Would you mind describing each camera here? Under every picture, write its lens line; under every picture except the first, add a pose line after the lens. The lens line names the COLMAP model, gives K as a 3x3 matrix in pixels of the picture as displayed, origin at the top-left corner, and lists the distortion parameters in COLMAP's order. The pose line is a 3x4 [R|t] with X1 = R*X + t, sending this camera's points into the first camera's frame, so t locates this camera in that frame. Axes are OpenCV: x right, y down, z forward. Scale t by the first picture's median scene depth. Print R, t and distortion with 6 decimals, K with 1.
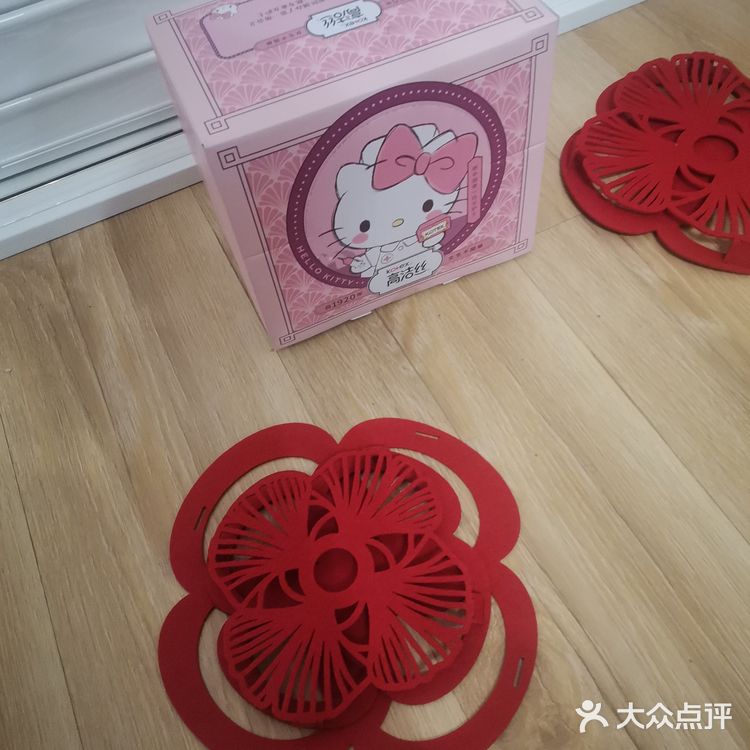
lens RADIAL K [[773.4, 0, 375.0], [0, 773.4, 375.0], [0, 0, 1]] dist [0.103936, -0.153122]
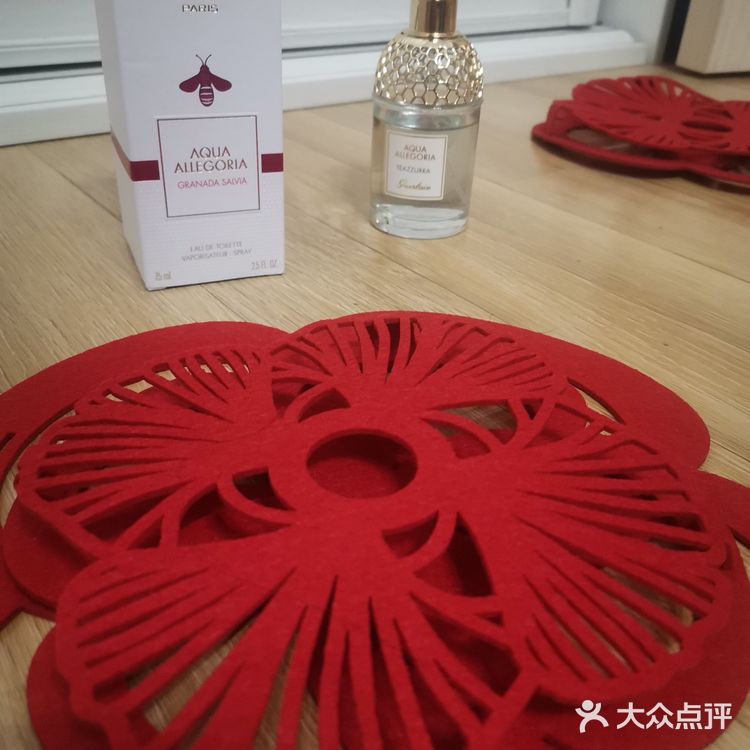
lens RADIAL K [[773.4, 0, 375.0], [0, 773.4, 375.0], [0, 0, 1]] dist [0.103936, -0.153122]
pose [[0.972572, 0.016407, 0.232024, -0.131798], [0.088335, 0.896726, -0.433682, 0.366241], [-0.215177, 0.442283, 0.870681, 0.599942]]
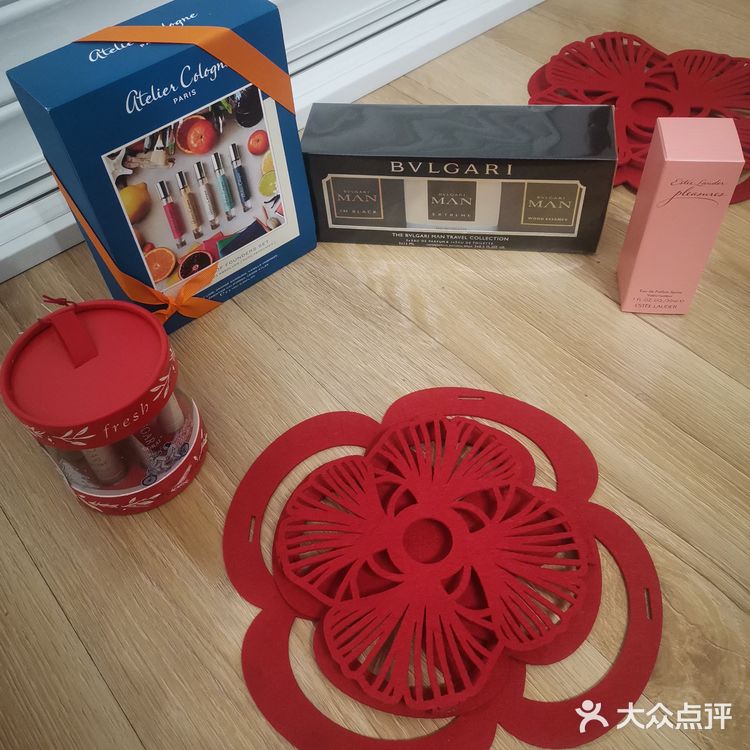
lens RADIAL K [[773.4, 0, 375.0], [0, 773.4, 375.0], [0, 0, 1]] dist [0.103936, -0.153122]
pose [[0.969913, -0.164366, 0.179593, -0.229269], [0.186053, 0.976208, -0.111361, 0.144977], [-0.157016, 0.141425, 0.977418, 0.096681]]
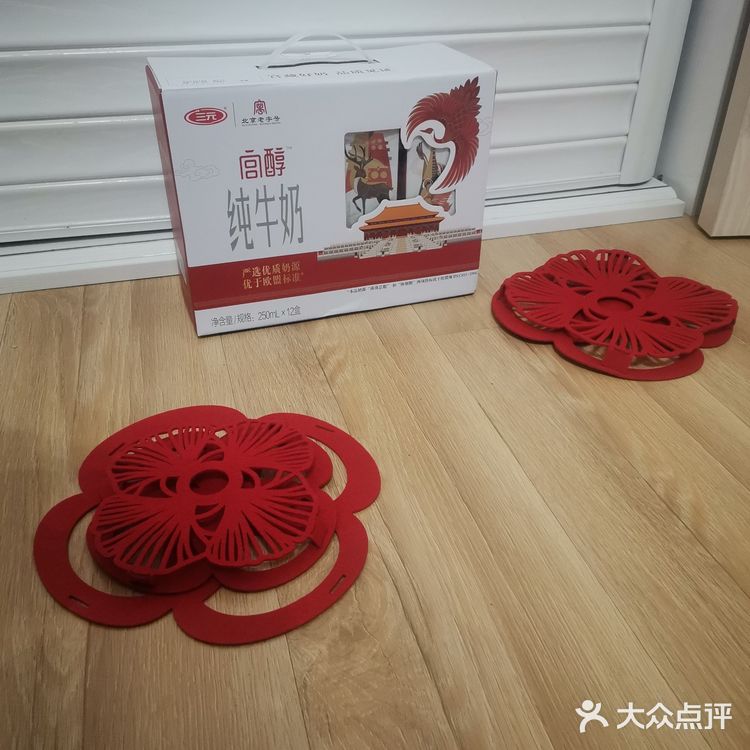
lens RADIAL K [[773.4, 0, 375.0], [0, 773.4, 375.0], [0, 0, 1]] dist [0.103936, -0.153122]
pose [[0.977938, 0.182807, -0.101089, 0.266388], [-0.208082, 0.895146, -0.394229, 0.490060], [0.018422, 0.406566, 0.913436, -0.116536]]
